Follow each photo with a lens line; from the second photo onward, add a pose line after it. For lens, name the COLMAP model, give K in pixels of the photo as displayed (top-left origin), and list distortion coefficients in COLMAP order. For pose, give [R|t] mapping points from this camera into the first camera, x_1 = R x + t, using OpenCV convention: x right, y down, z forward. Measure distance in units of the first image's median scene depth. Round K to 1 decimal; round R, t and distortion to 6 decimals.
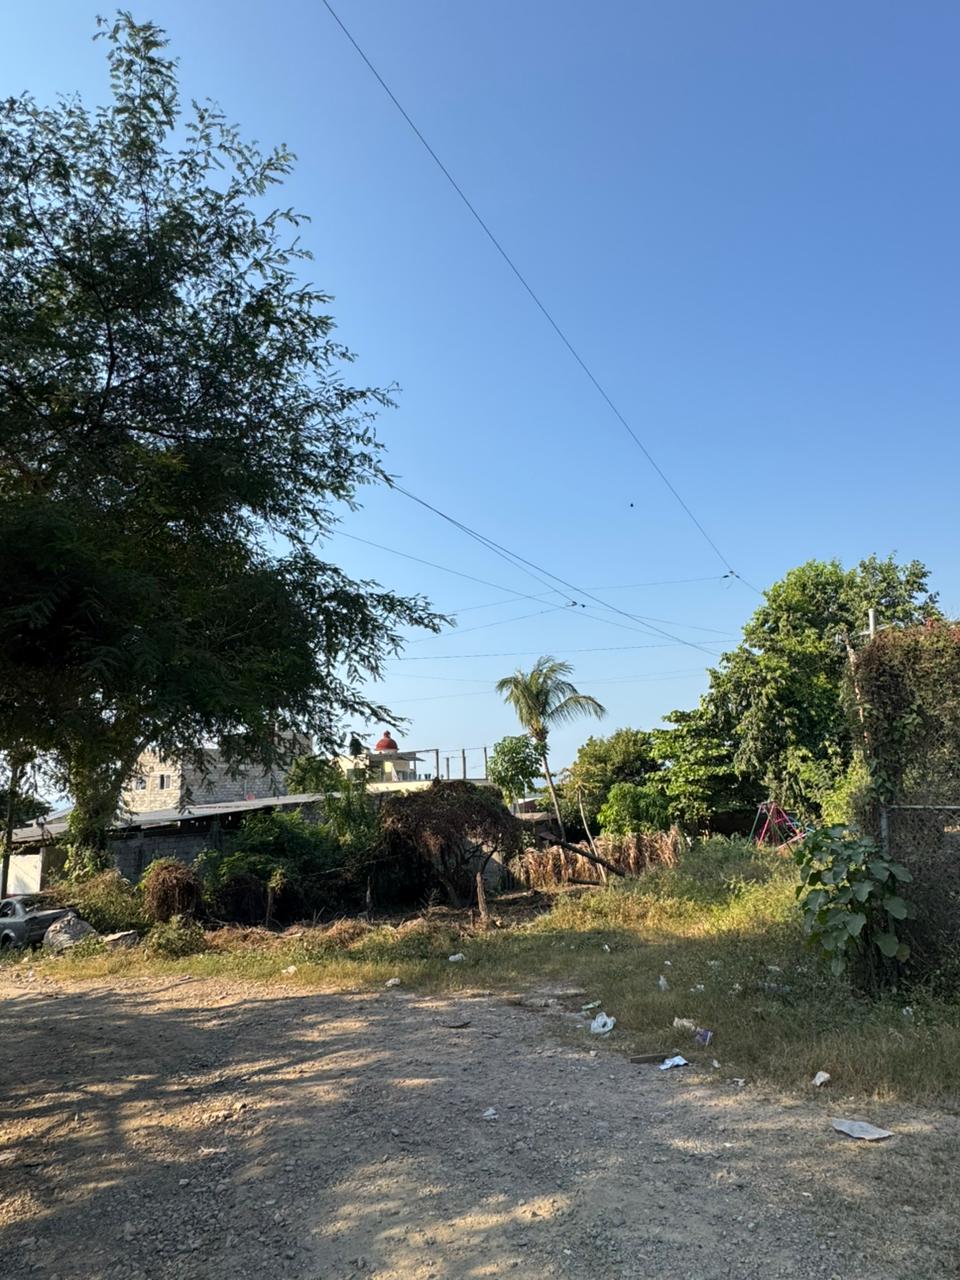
lens RADIAL K [[704.8, 0, 481.1], [0, 704.8, 644.9], [0, 0, 1]] dist [0.001163, -0.000542]
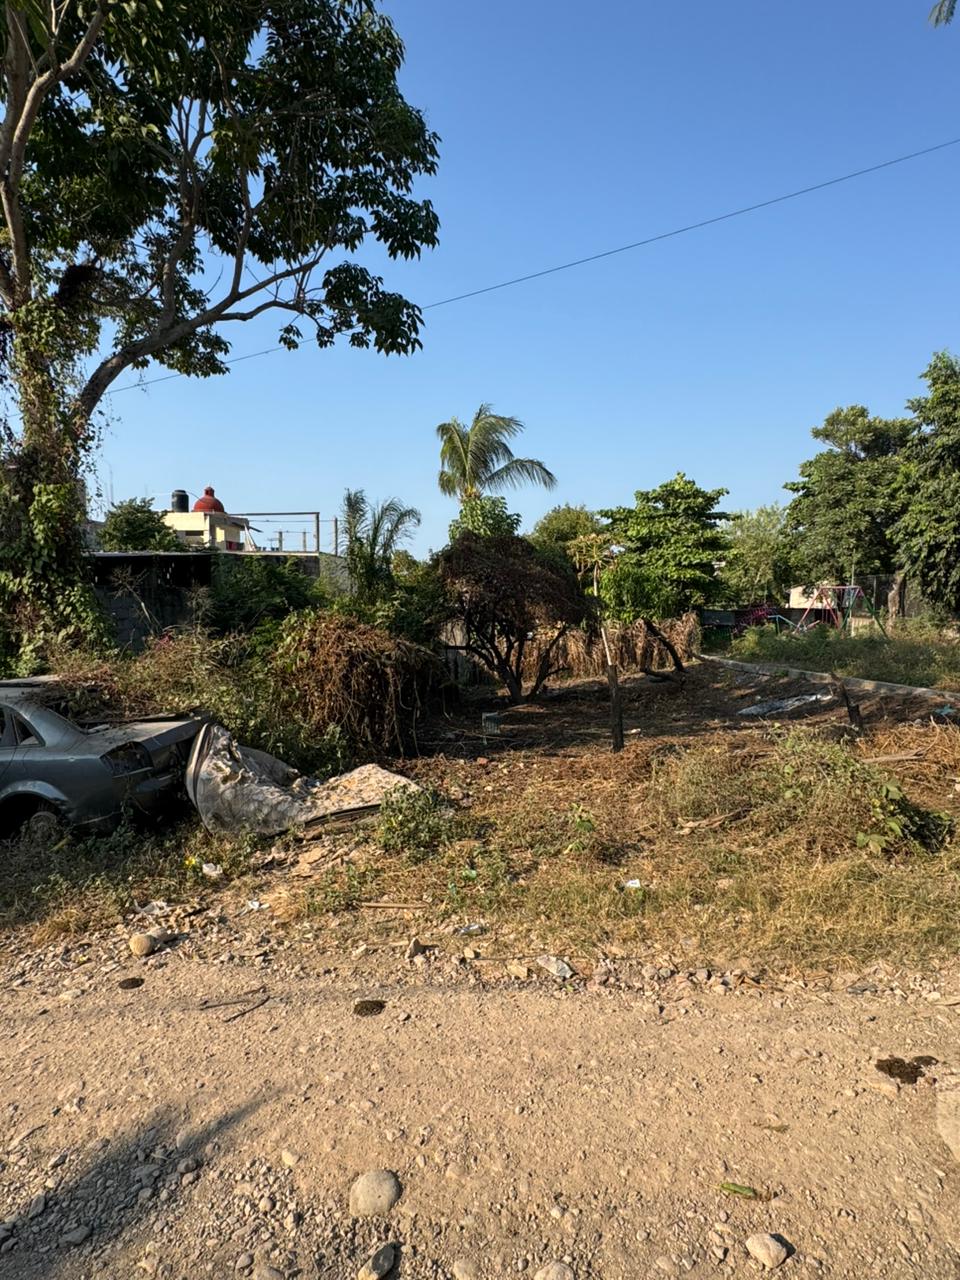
lens RADIAL K [[704.2, 0, 479.8], [0, 704.2, 650.0], [0, 0, 1]] dist [-0.001624, 0.001452]
pose [[0.908976, 0.015927, 0.416545, -0.642717], [-0.128528, 0.961293, 0.243715, 0.248045], [-0.396540, -0.275069, 0.875839, 0.675679]]
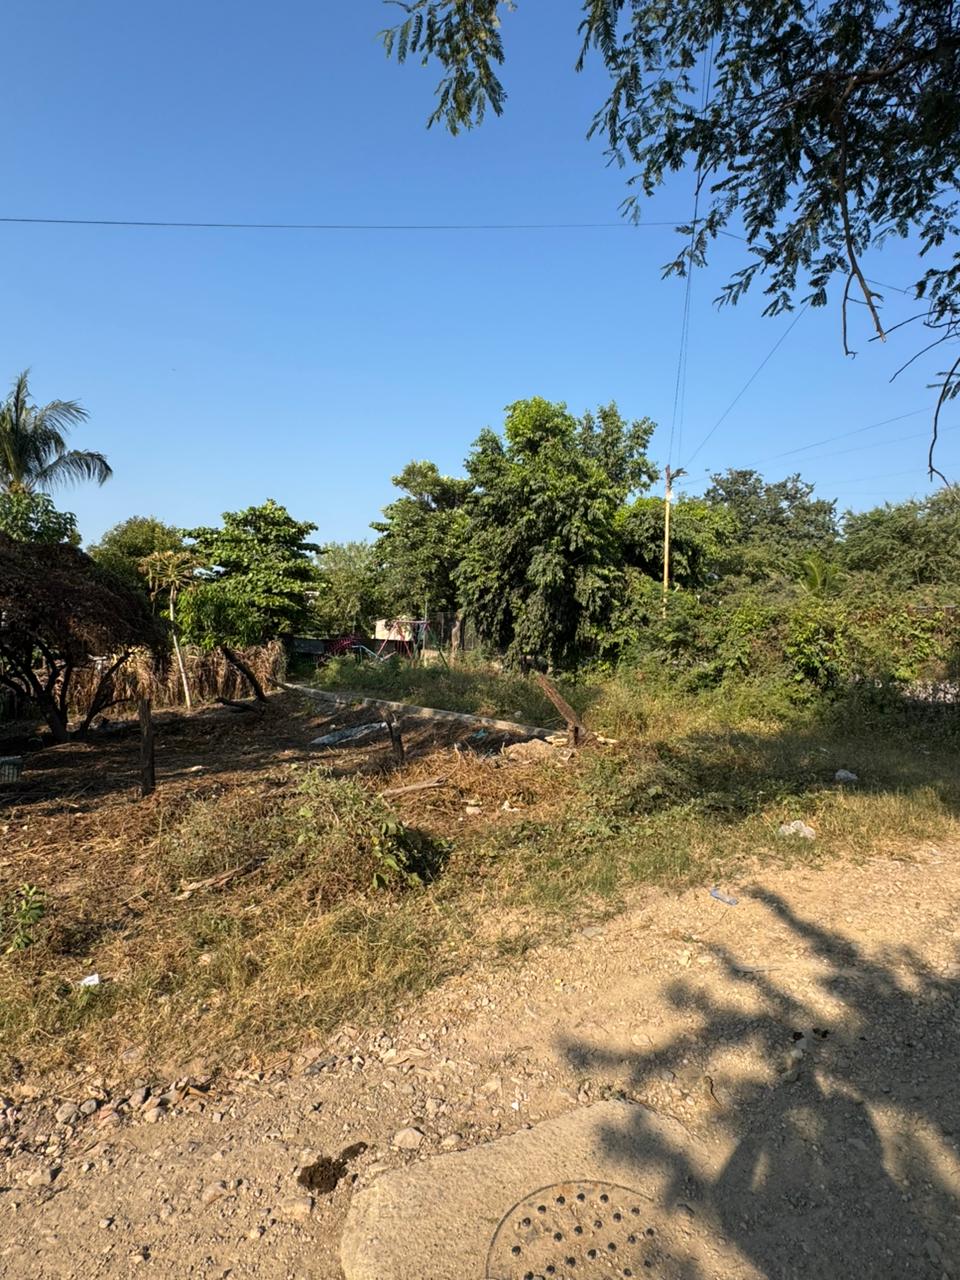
lens RADIAL K [[704.8, 0, 481.1], [0, 704.8, 644.9], [0, 0, 1]] dist [0.001163, -0.000542]
pose [[0.554029, 0.057480, 0.830511, -0.593926], [-0.242154, 0.965604, 0.094710, 0.243430], [-0.796501, -0.253583, 0.548892, 0.676102]]
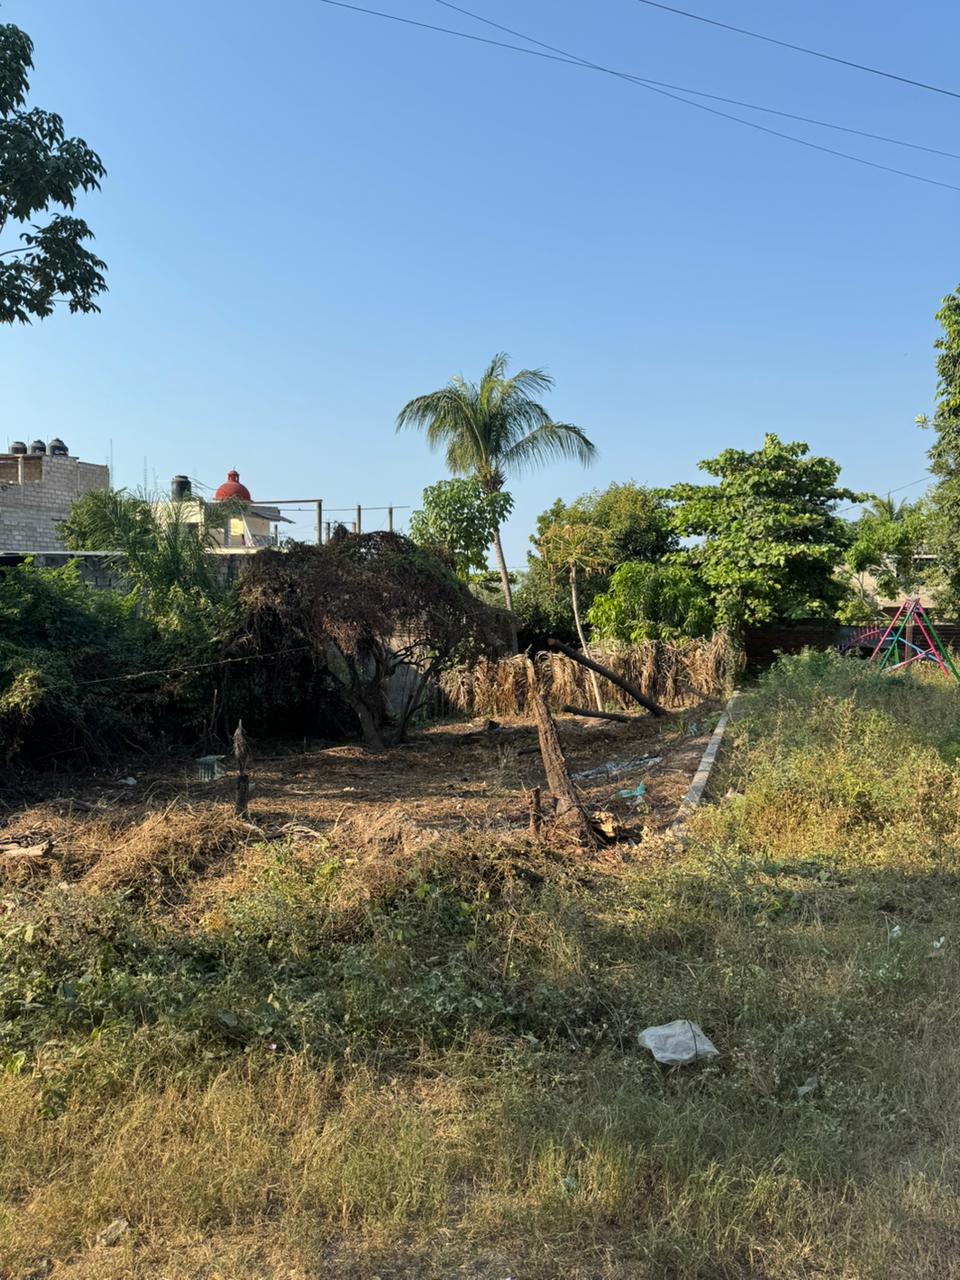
lens RADIAL K [[898.1, 0, 473.7], [0, 898.1, 623.1], [0, 0, 1]] dist [0.081176, 0.000008]
pose [[0.987876, 0.052179, 0.146213, -0.112640], [-0.085100, 0.969721, 0.228907, 0.174274], [-0.129841, -0.238574, 0.962405, 0.538591]]
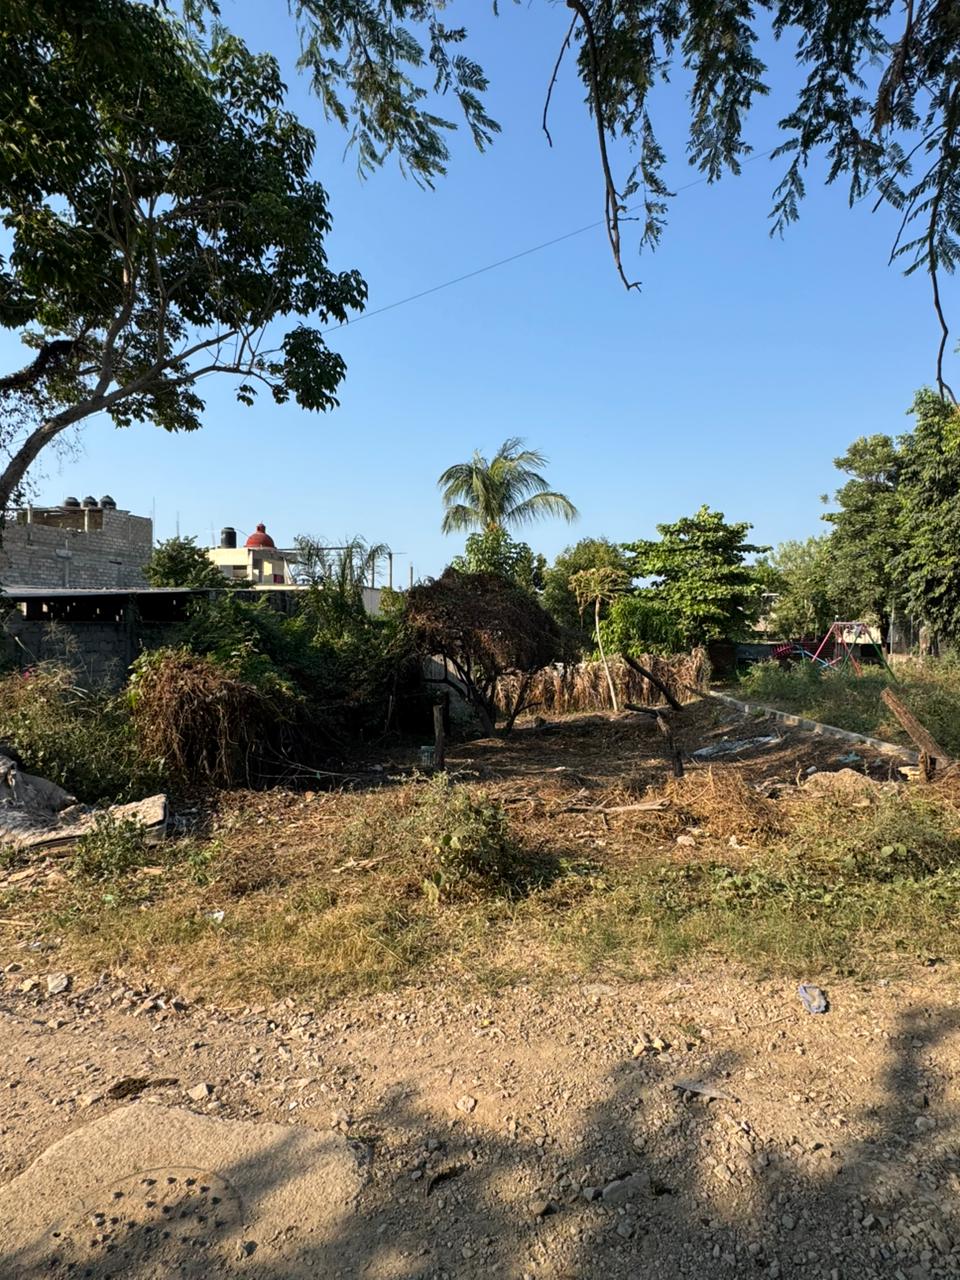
lens RADIAL K [[703.8, 0, 480.0], [0, 703.8, 640.0], [0, 0, 1]] dist [-0.000933, -0.000361]
pose [[0.952685, 0.046785, 0.300337, -0.464286], [-0.112661, 0.972057, 0.205943, 0.207674], [-0.282310, -0.230035, 0.931335, 0.585858]]
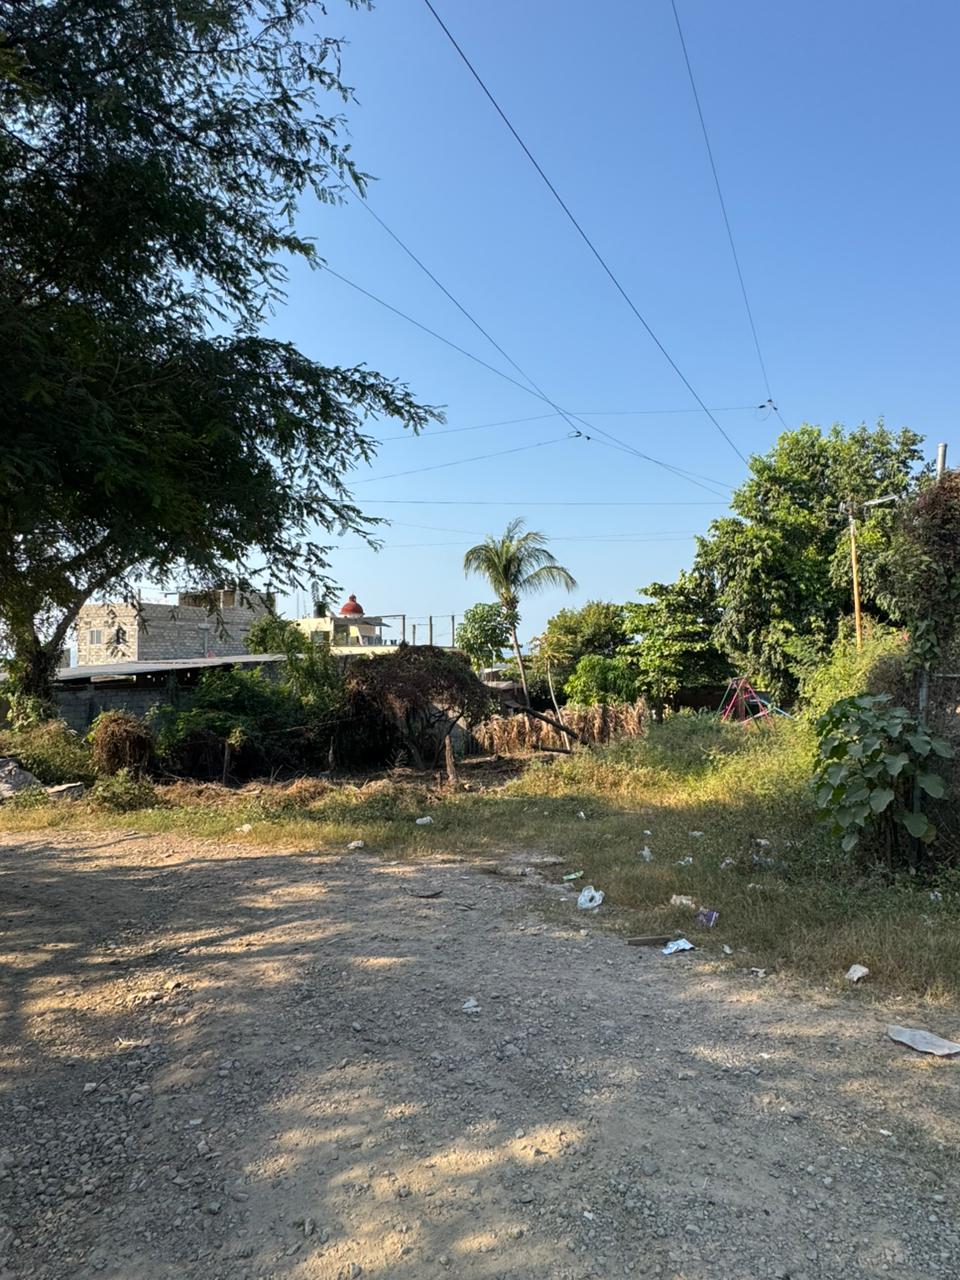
lens RADIAL K [[704.8, 0, 481.1], [0, 704.8, 644.9], [0, 0, 1]] dist [0.001163, -0.000542]
pose [[0.997946, 0.039159, 0.050701, -0.011454], [-0.047601, 0.982922, 0.177761, 0.030871], [-0.042874, -0.179809, 0.982767, 0.083280]]
